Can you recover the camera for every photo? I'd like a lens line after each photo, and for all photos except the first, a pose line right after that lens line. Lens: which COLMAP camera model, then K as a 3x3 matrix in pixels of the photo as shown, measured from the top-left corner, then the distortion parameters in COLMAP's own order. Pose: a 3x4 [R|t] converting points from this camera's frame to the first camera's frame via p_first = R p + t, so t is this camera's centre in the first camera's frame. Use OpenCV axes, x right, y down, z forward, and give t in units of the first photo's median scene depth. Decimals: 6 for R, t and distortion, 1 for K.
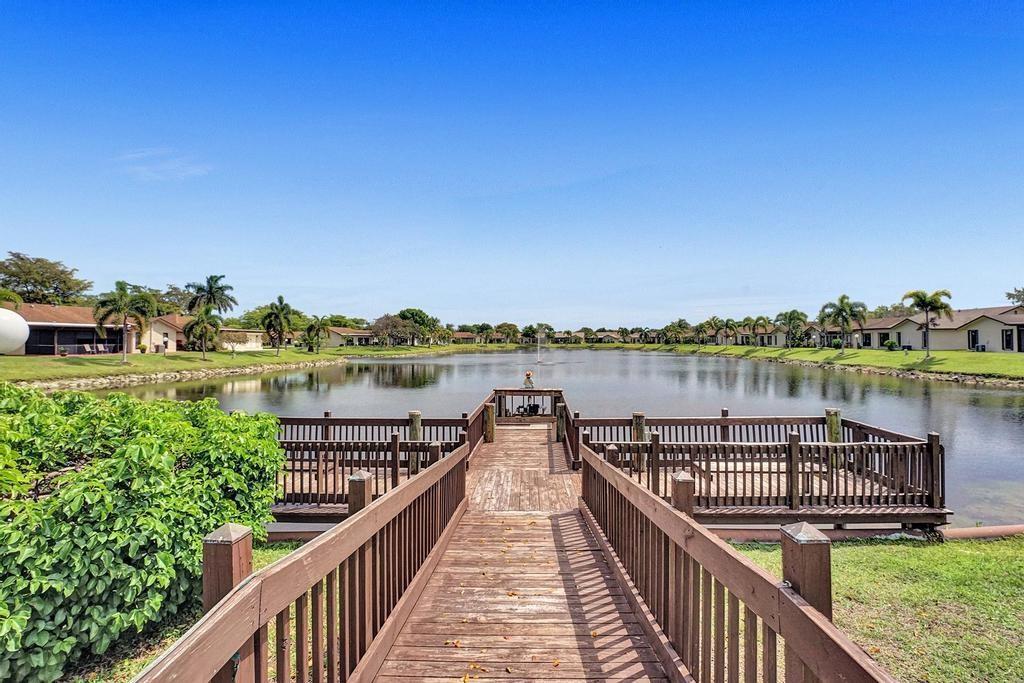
lens RADIAL K [[423.7, 0, 512.0], [0, 423.7, 341.5], [0, 0, 1]] dist [-0.001779, -0.000443]
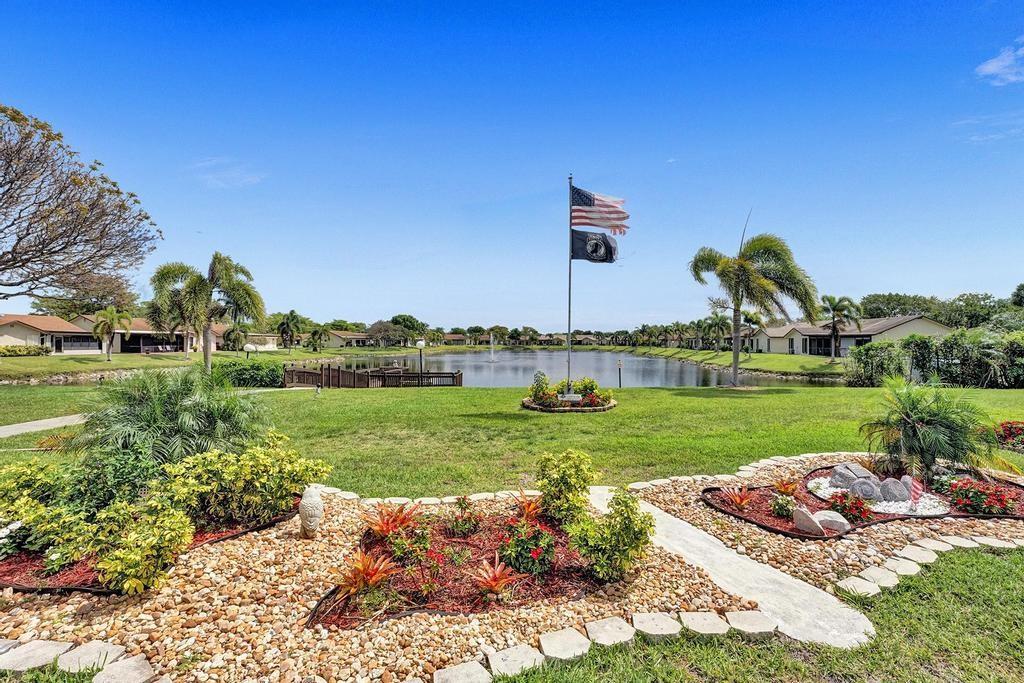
lens RADIAL K [[423.7, 0, 512.0], [0, 423.7, 341.5], [0, 0, 1]] dist [-0.001779, -0.000443]
pose [[0.999797, 0.005320, -0.019435, 0.088214], [-0.005349, 0.999985, -0.001424, -0.004583], [0.019427, 0.001527, 0.999810, -0.162005]]
